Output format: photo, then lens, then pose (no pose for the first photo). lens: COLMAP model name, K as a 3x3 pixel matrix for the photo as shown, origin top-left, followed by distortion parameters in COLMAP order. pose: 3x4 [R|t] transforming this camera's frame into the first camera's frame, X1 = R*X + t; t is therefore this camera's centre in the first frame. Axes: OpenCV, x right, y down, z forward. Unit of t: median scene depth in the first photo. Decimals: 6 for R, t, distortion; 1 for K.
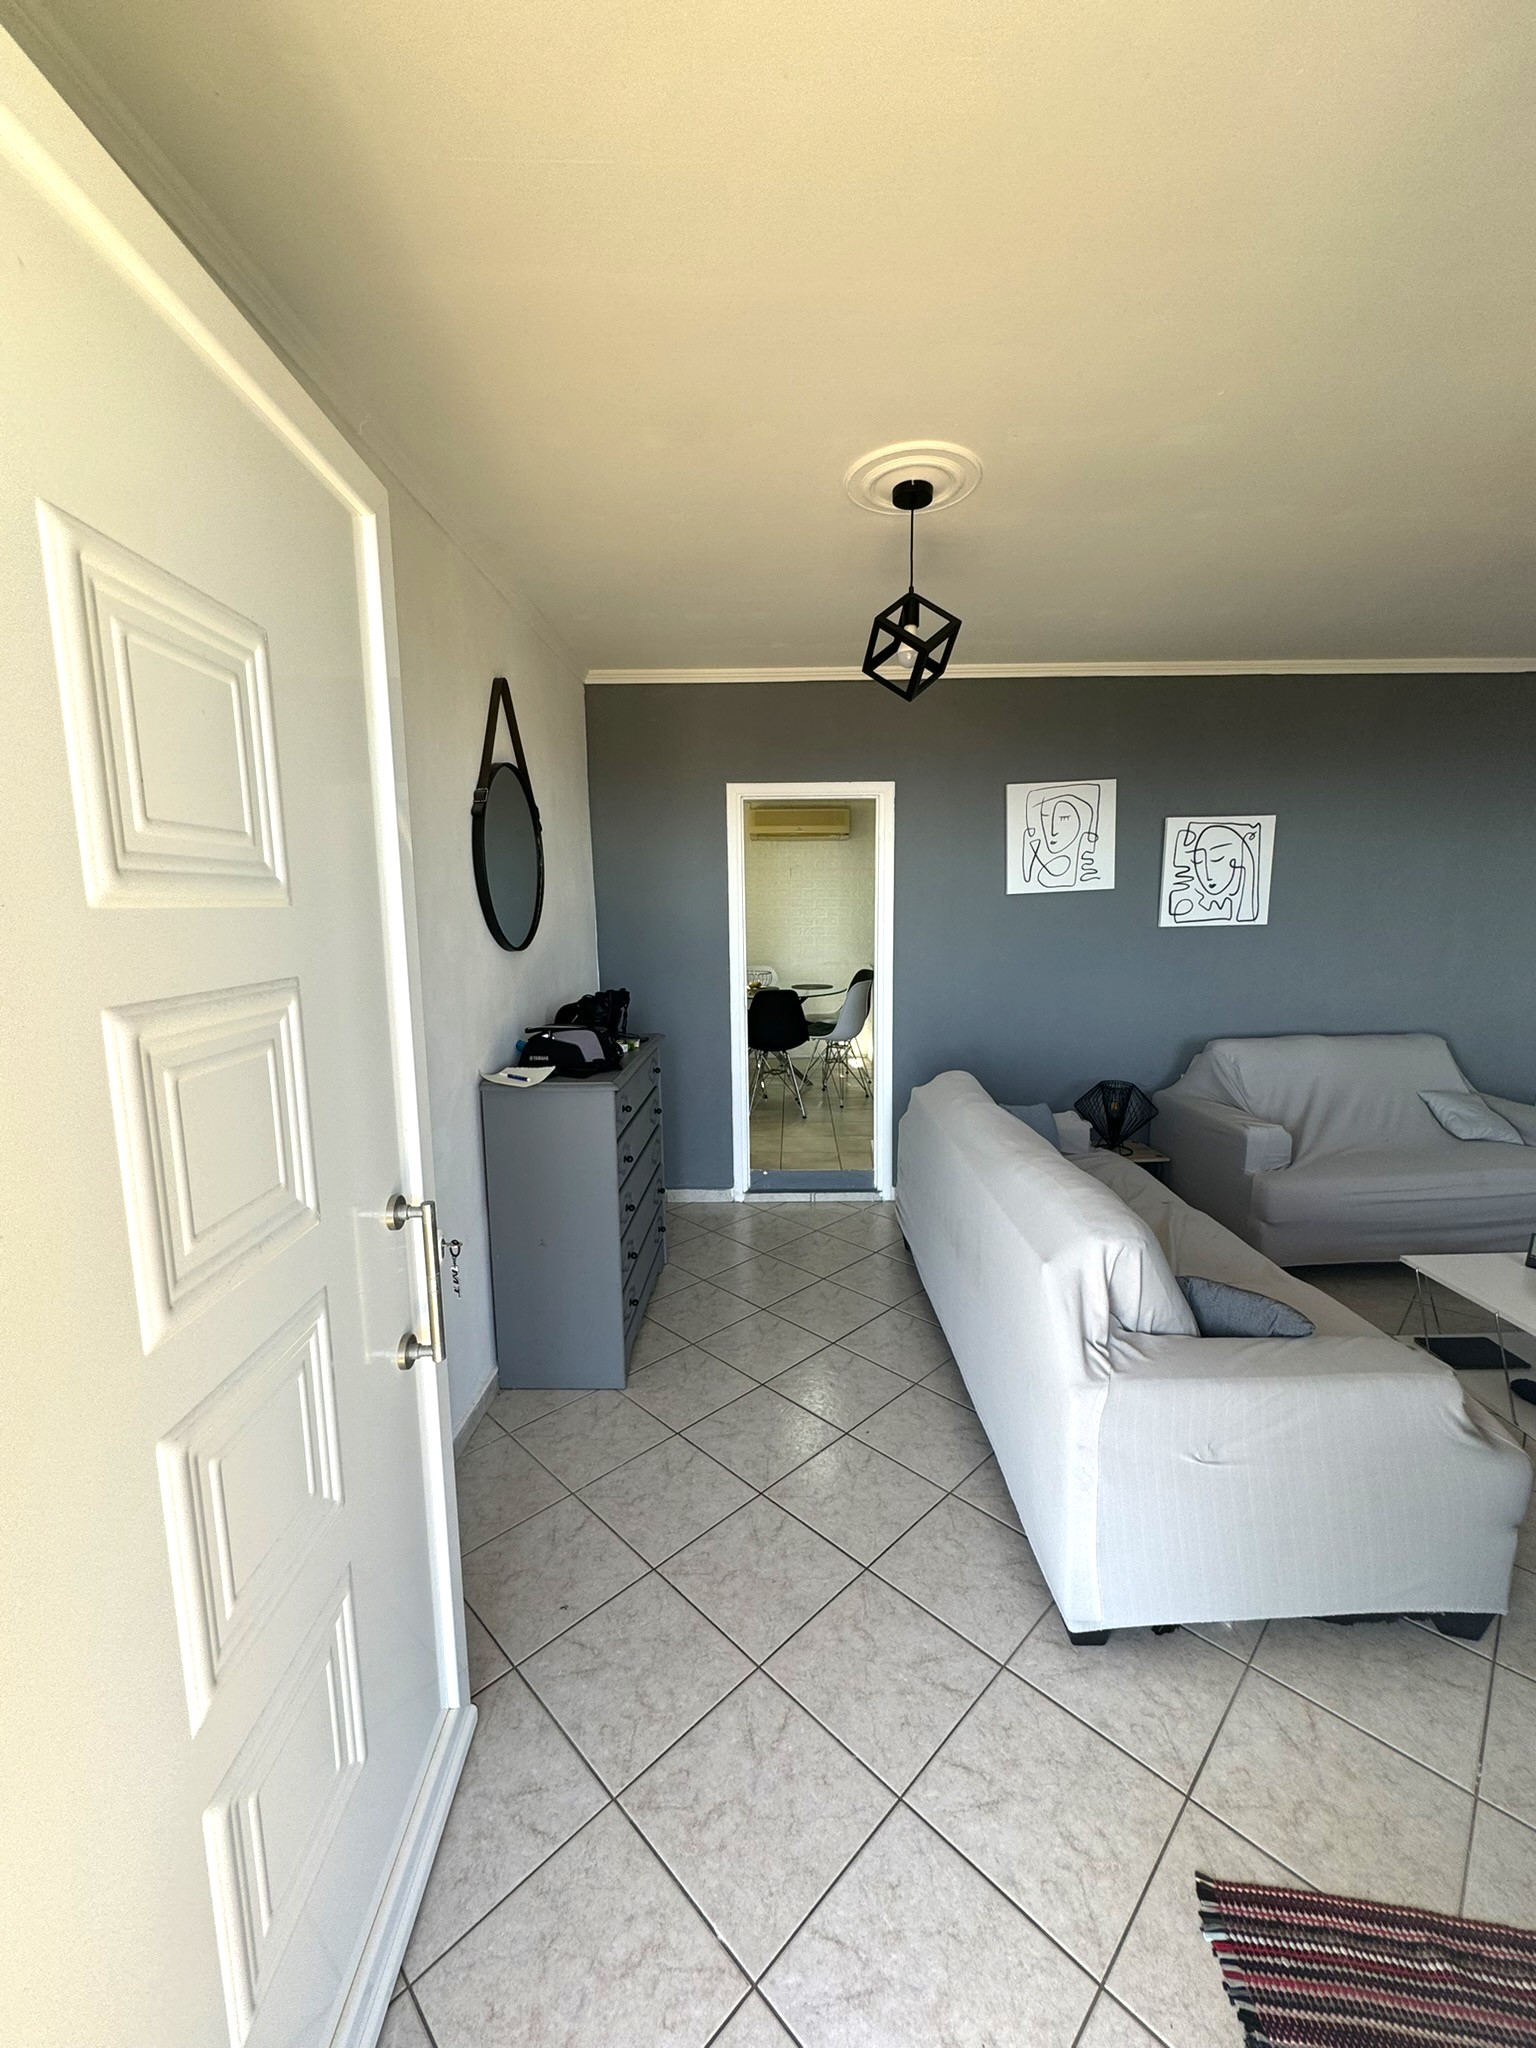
lens RADIAL K [[817.5, 0, 782.6], [0, 817.5, 1024.3], [0, 0, 1]] dist [-0.004024, 0.001046]
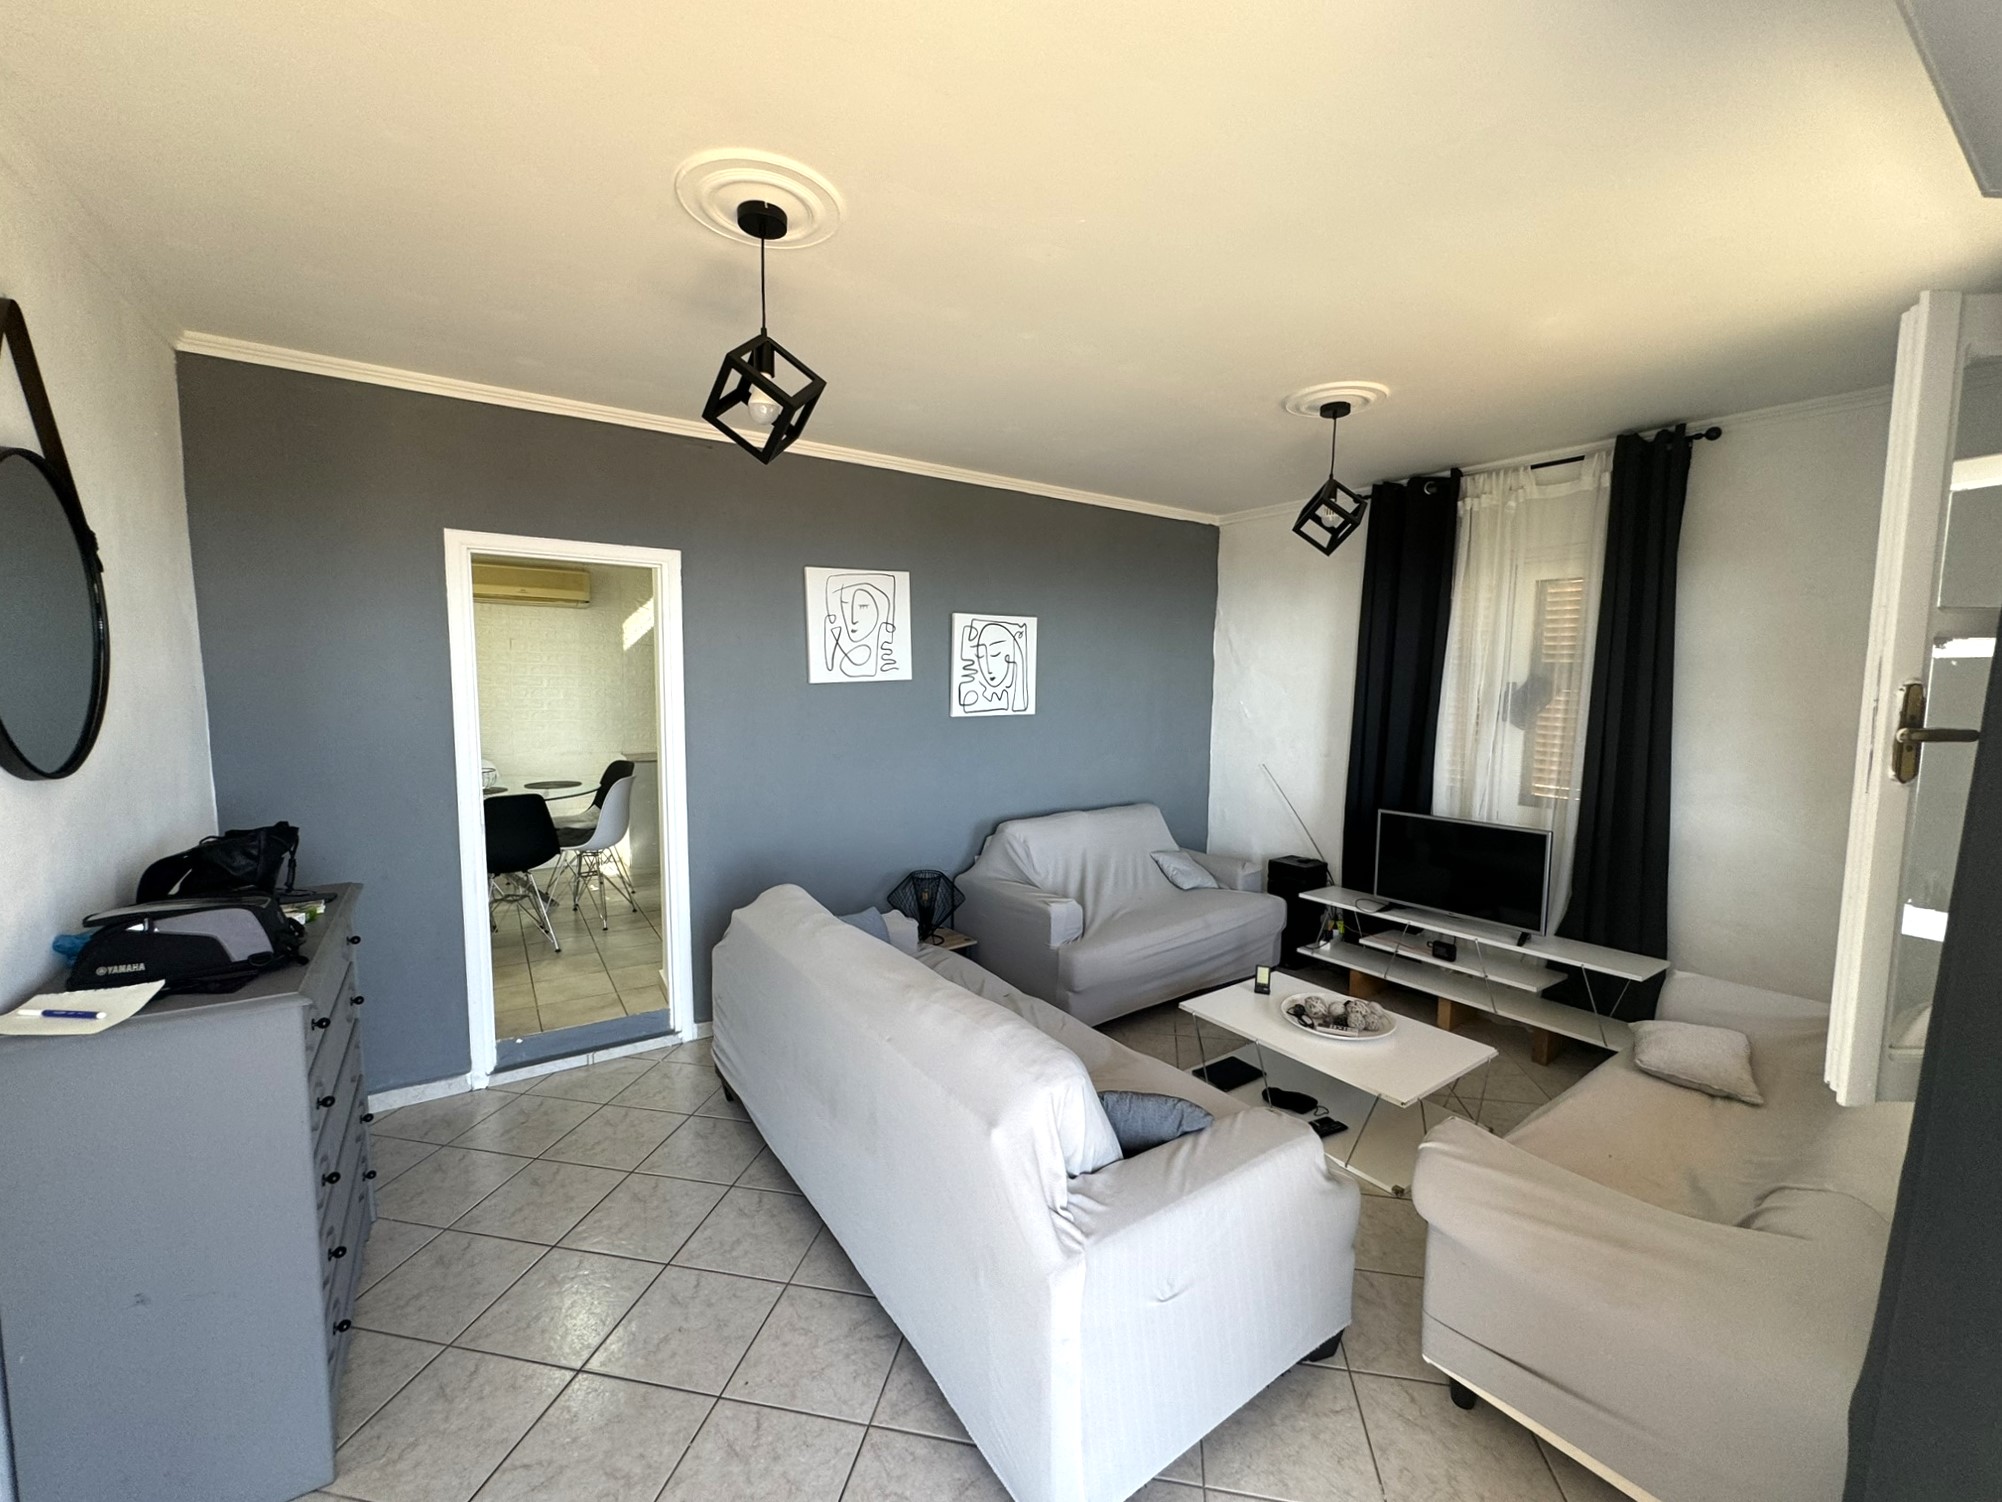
lens RADIAL K [[799.2, 0, 985.2], [0, 799.2, 752.2], [0, 0, 1]] dist [-0.004024, 0.001046]
pose [[0.828499, -0.031344, 0.559113, -0.084827], [0.058427, 0.997821, -0.030640, -0.046881], [-0.556934, 0.058053, 0.828525, 0.157258]]
